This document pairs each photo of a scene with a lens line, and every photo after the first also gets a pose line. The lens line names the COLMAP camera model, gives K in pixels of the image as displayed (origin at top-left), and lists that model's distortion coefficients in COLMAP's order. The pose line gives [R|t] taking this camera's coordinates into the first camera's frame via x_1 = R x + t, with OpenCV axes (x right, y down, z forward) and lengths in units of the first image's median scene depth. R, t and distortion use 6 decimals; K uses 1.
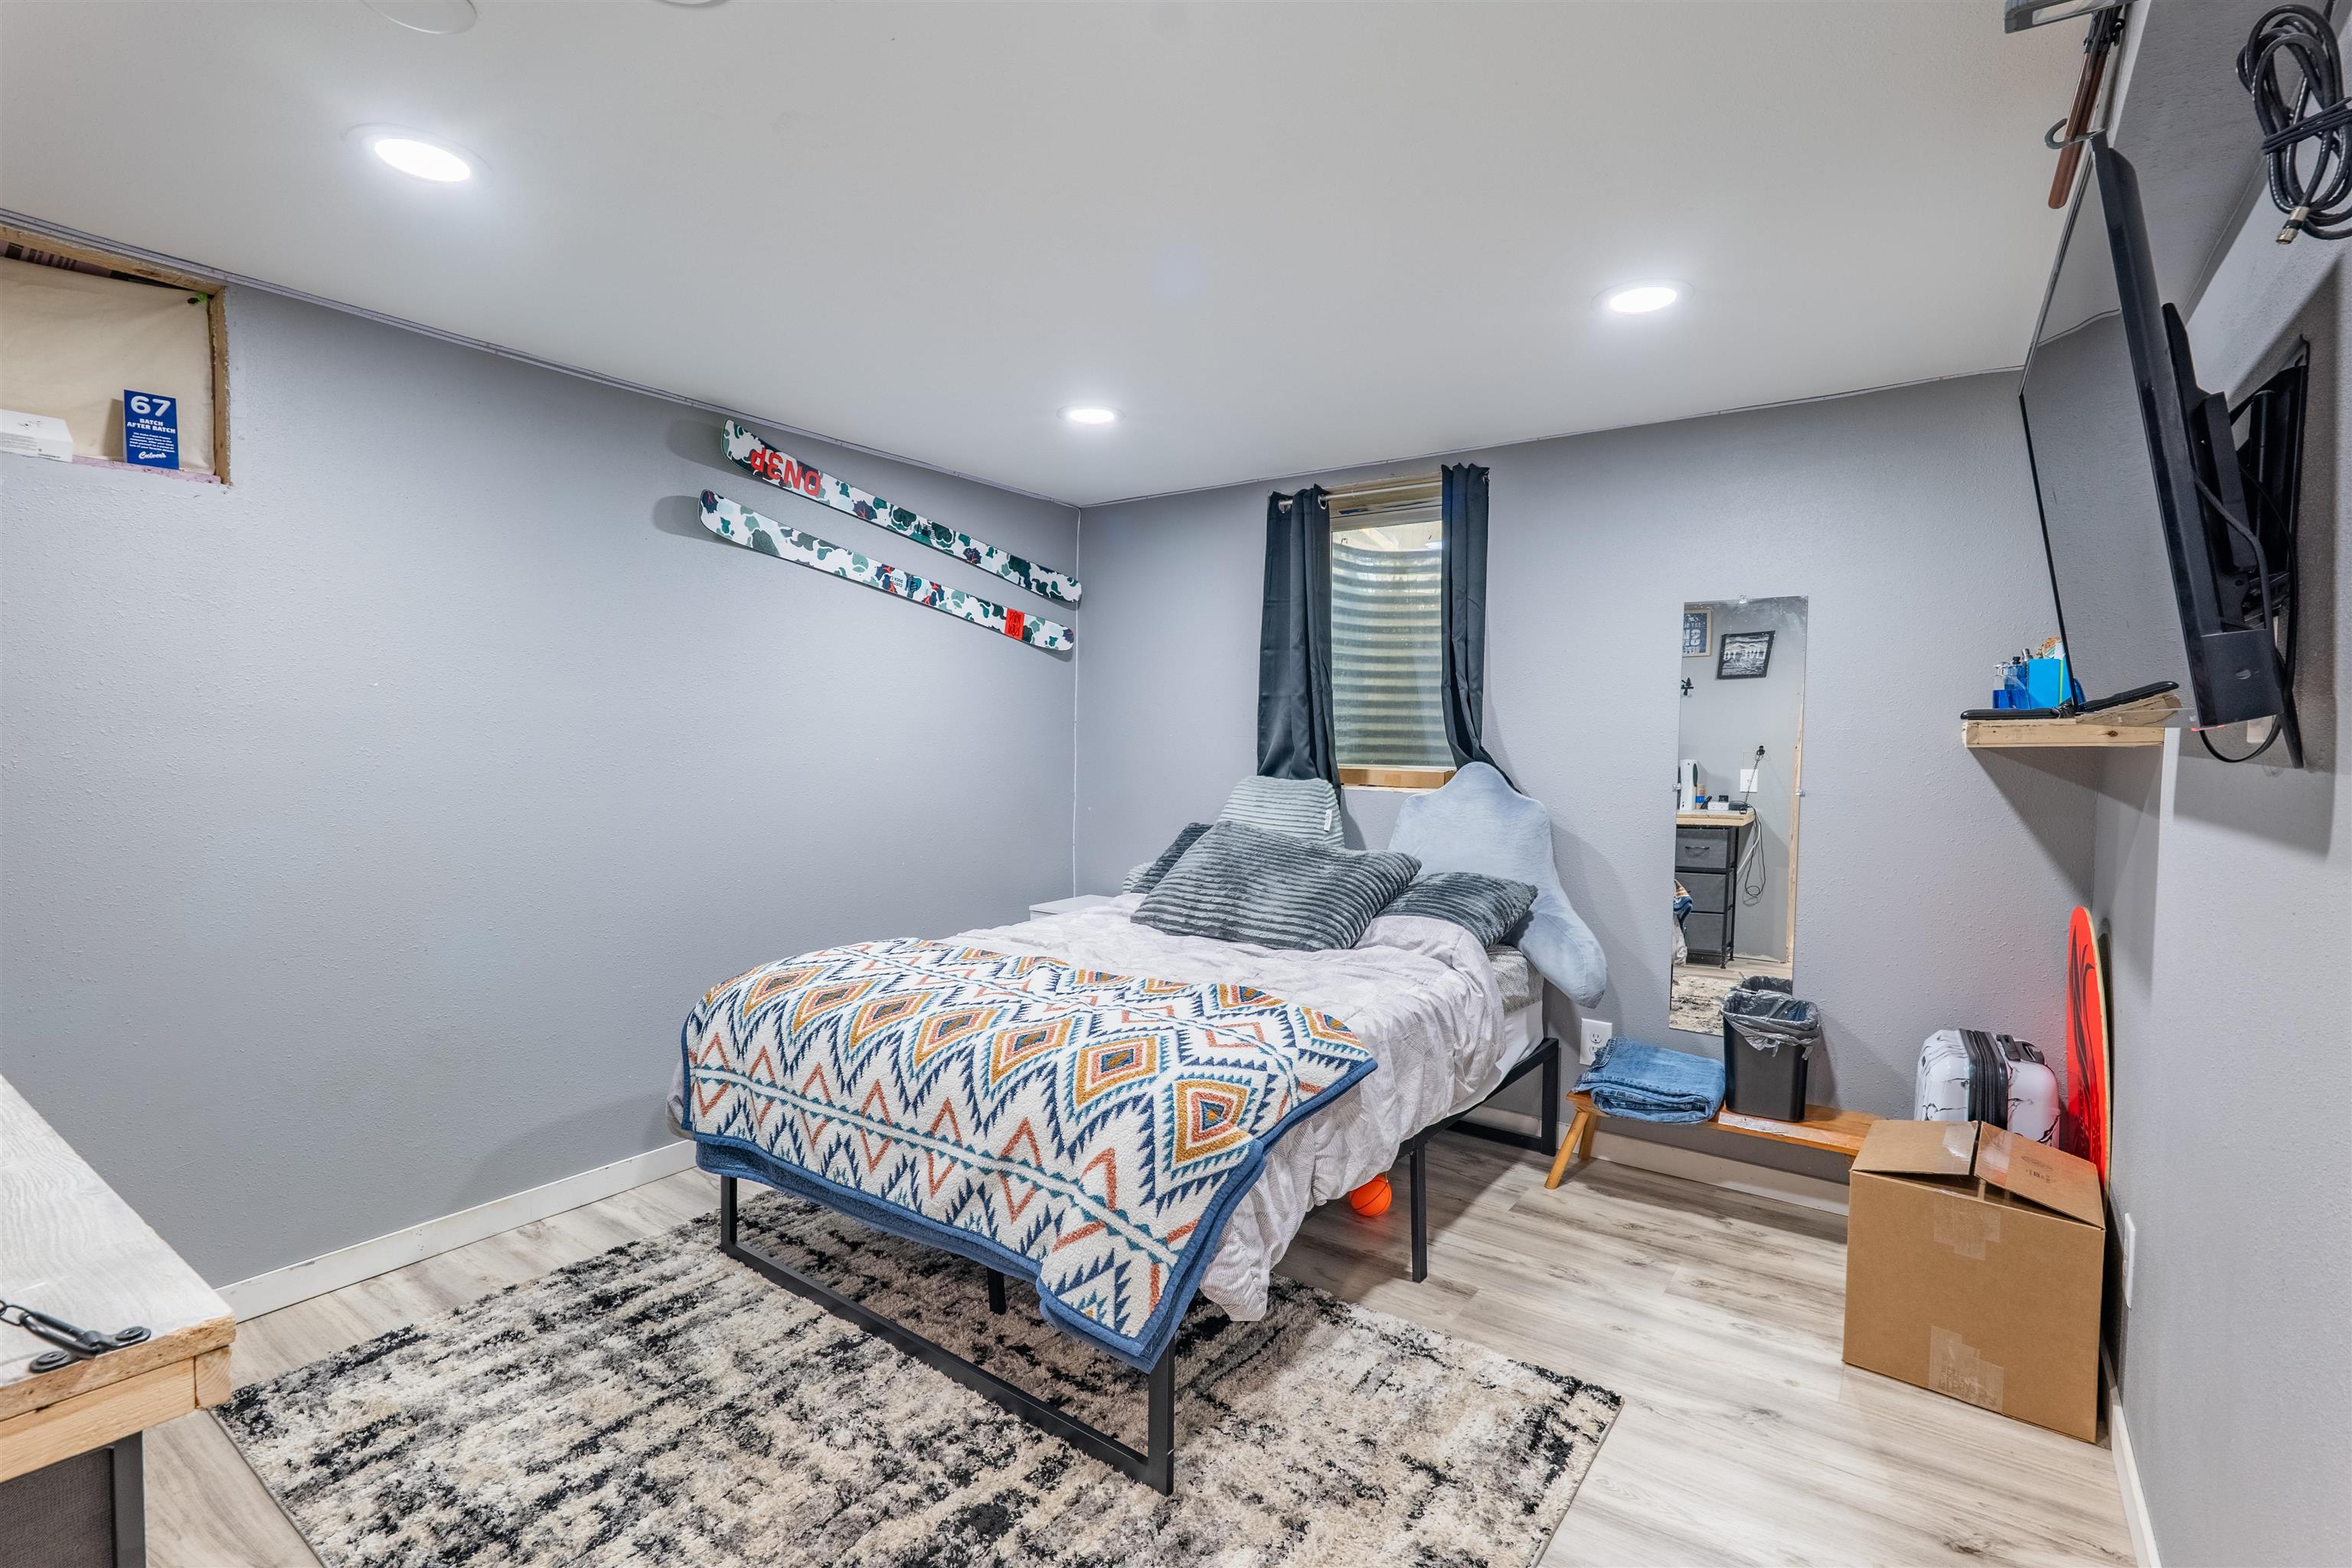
lens RADIAL K [[1090.5, 0, 1177.5], [0, 1090.5, 780.4], [0, 0, 1]] dist [0.000514, 0.000334]
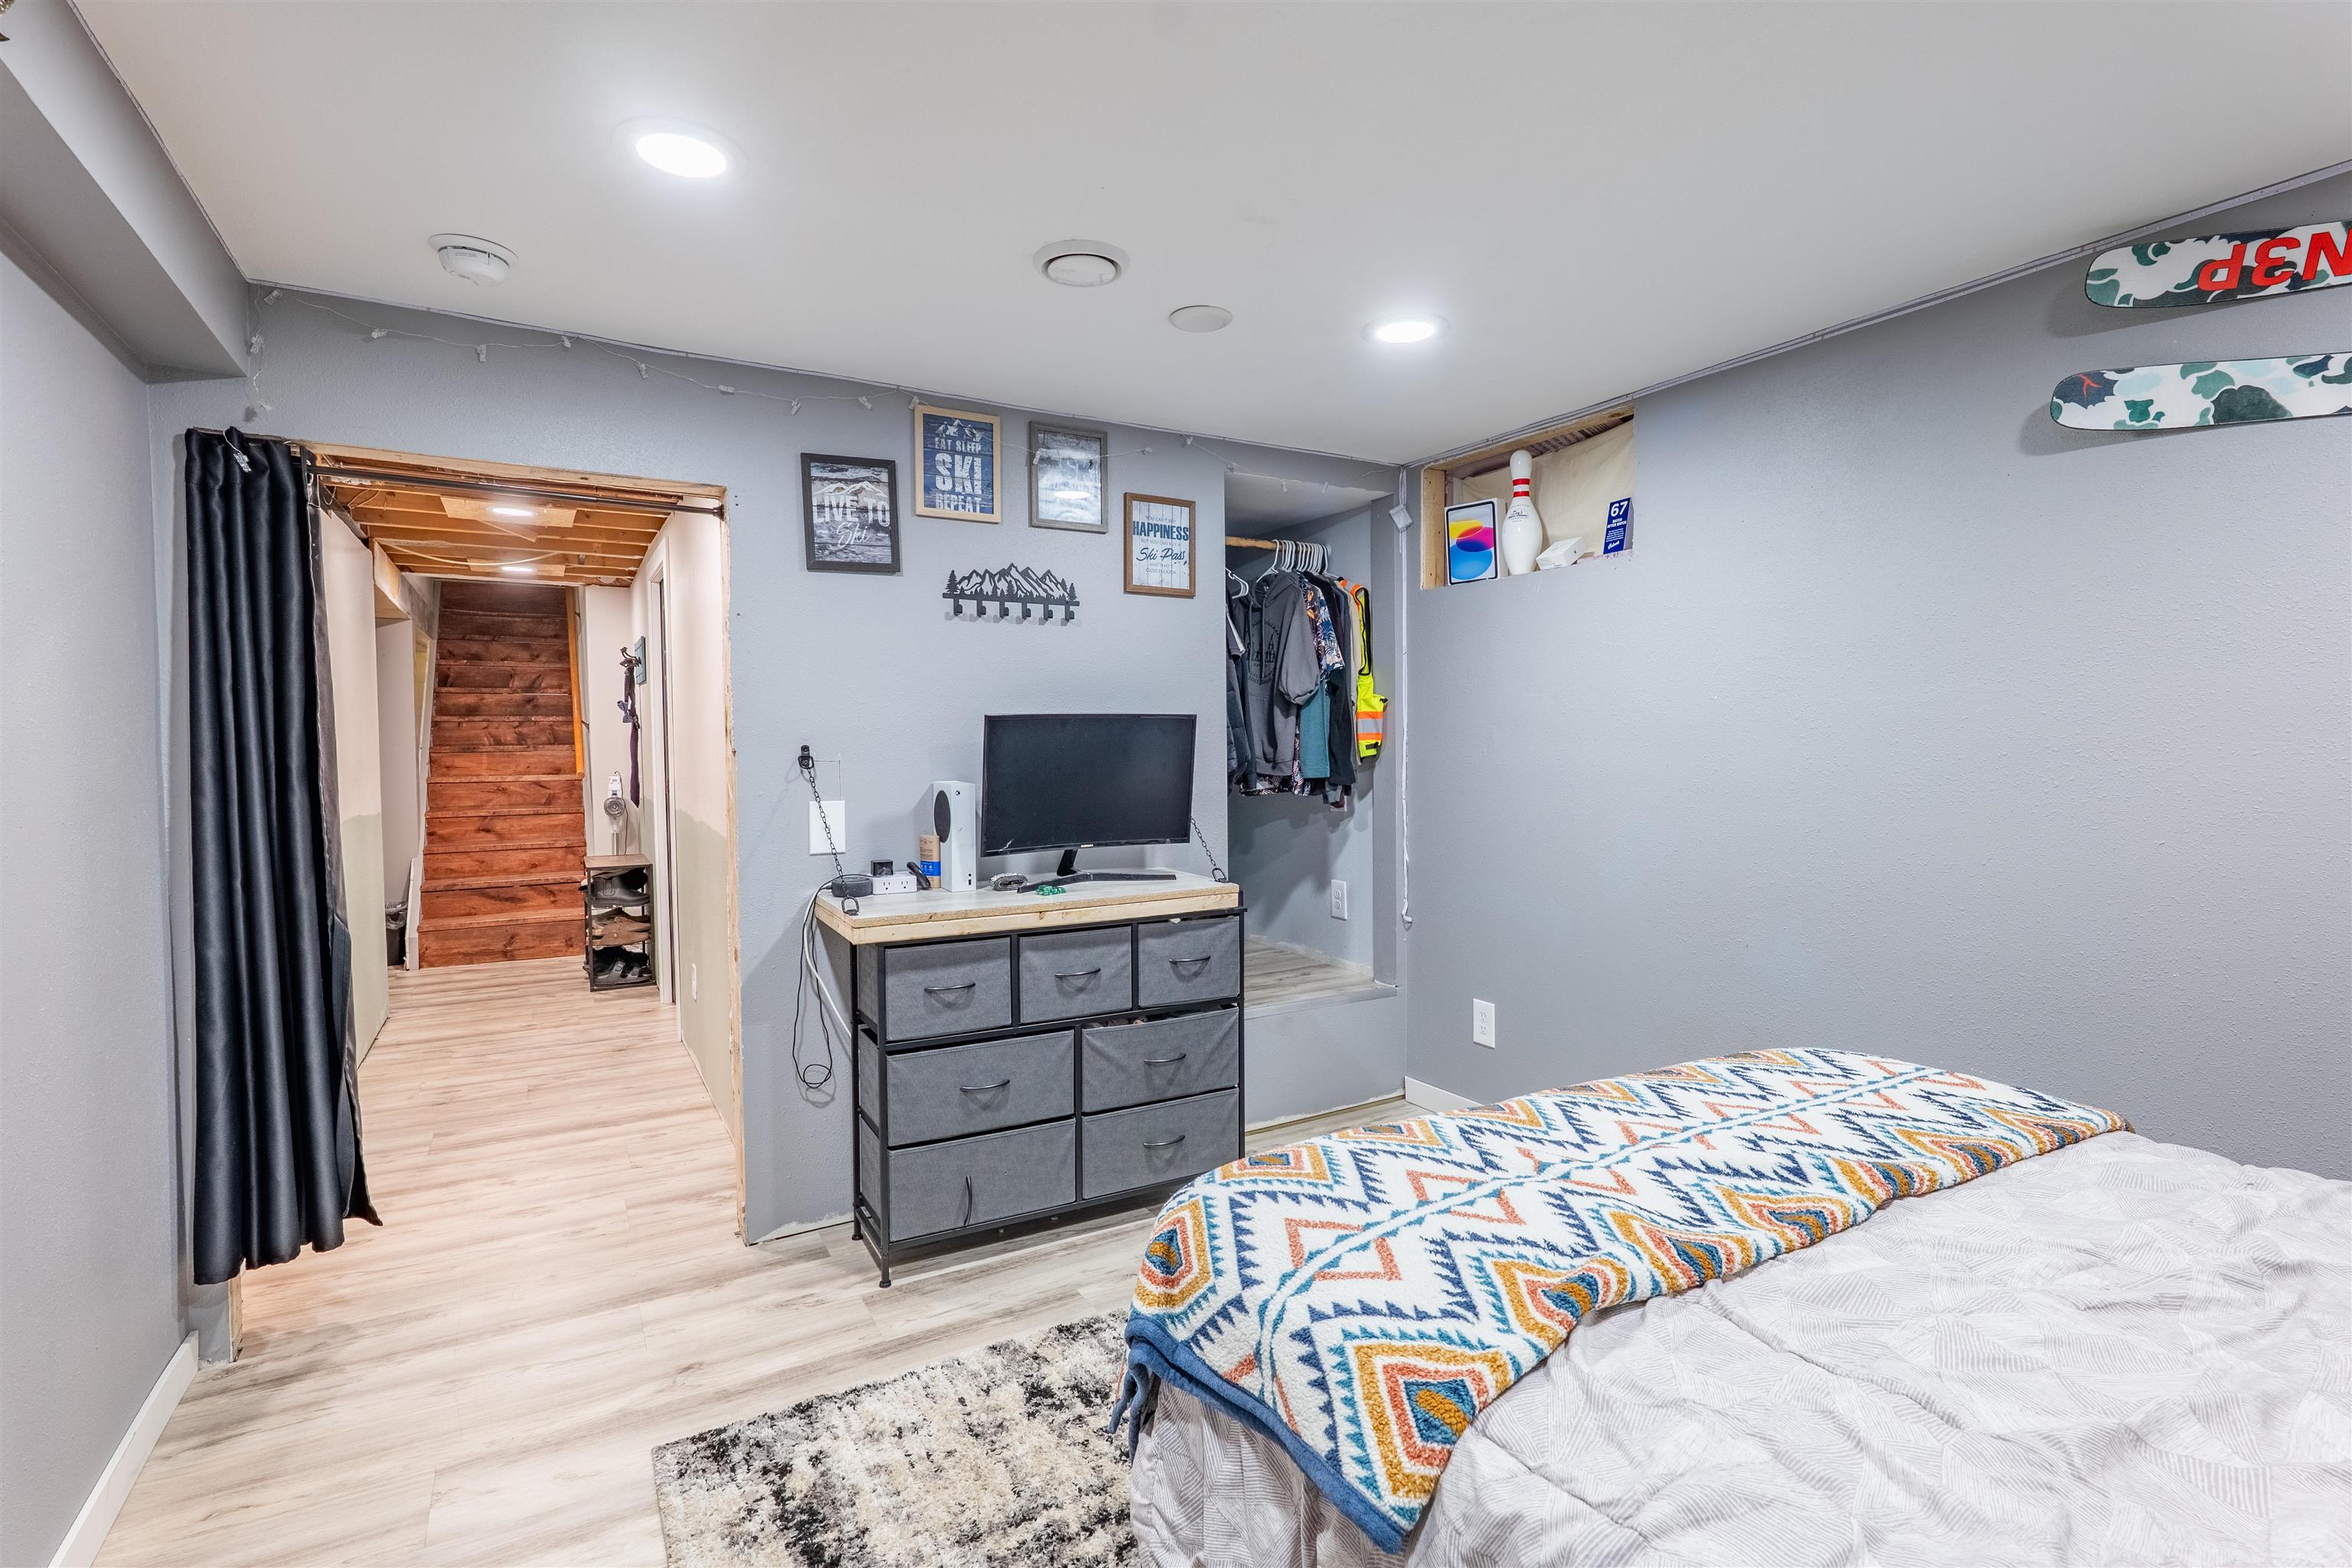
lens RADIAL K [[1090.5, 0, 1177.5], [0, 1090.5, 780.4], [0, 0, 1]] dist [0.000514, 0.000334]
pose [[-0.416196, 0.026750, -0.908881, 0.417874], [-0.034570, 0.998379, 0.045214, -0.027454], [0.908617, 0.050238, -0.414597, 0.785731]]
